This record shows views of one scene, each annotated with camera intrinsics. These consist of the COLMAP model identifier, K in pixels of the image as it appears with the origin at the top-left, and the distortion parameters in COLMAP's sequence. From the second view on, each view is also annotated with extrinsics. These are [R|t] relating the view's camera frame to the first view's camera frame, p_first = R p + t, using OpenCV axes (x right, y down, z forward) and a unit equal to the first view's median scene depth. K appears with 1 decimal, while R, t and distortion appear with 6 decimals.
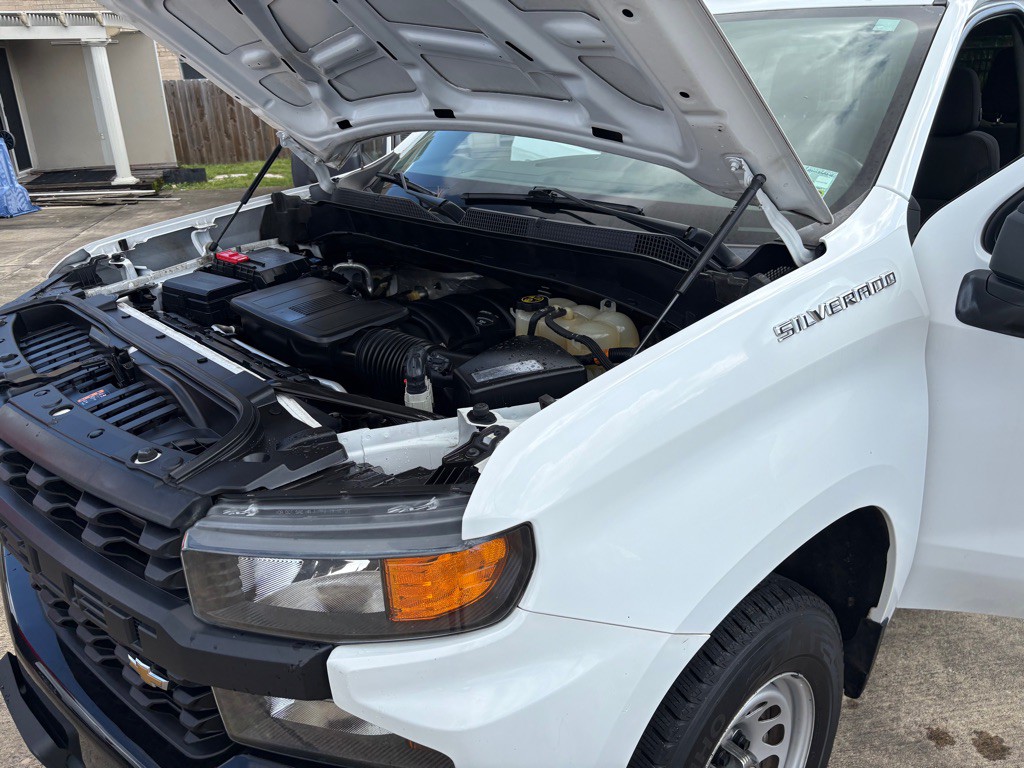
lens RADIAL K [[774.6, 0, 505.3], [0, 774.6, 383.5], [0, 0, 1]] dist [0.066506, -0.076916]
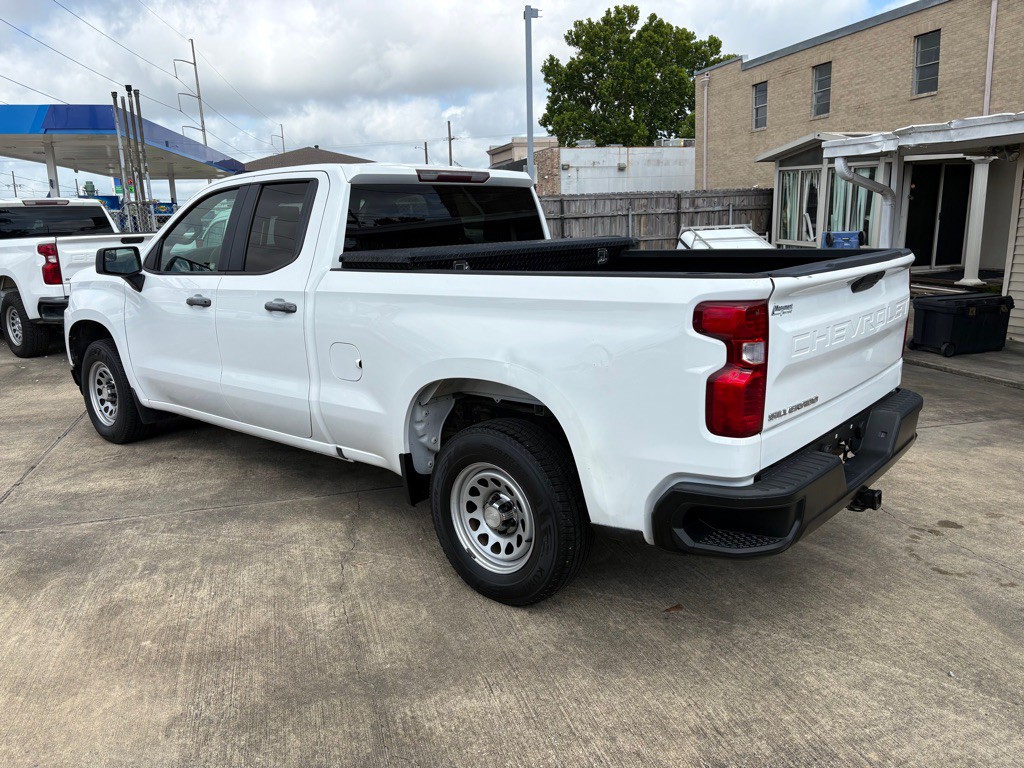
lens RADIAL K [[771.2, 0, 509.2], [0, 771.2, 378.3], [0, 0, 1]] dist [0.061565, -0.066758]
pose [[0.117027, 0.236879, -0.964465, 2.570115], [-0.348214, 0.919274, 0.183528, -0.576713], [0.930082, 0.314363, 0.190064, 1.278014]]
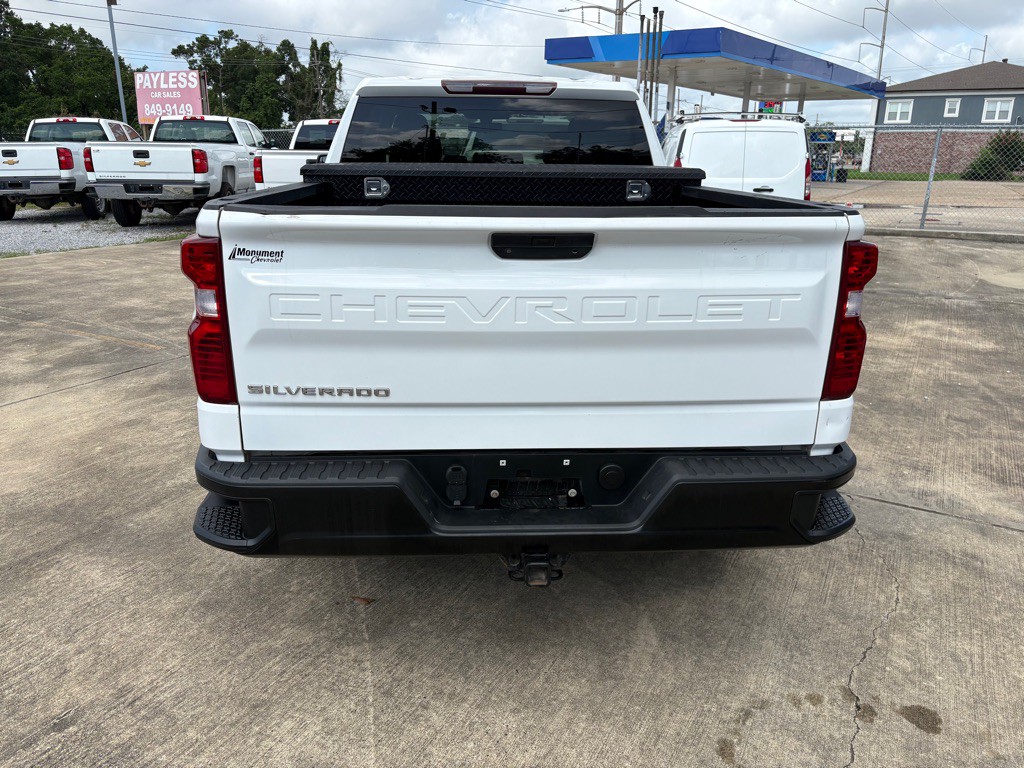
lens RADIAL K [[775.1, 0, 509.3], [0, 775.1, 373.9], [0, 0, 1]] dist [0.066508, -0.076096]
pose [[-0.625614, 0.246895, -0.740033, 2.048867], [-0.280673, 0.813847, 0.508798, -0.982925], [0.727894, 0.526019, -0.439858, 2.400895]]
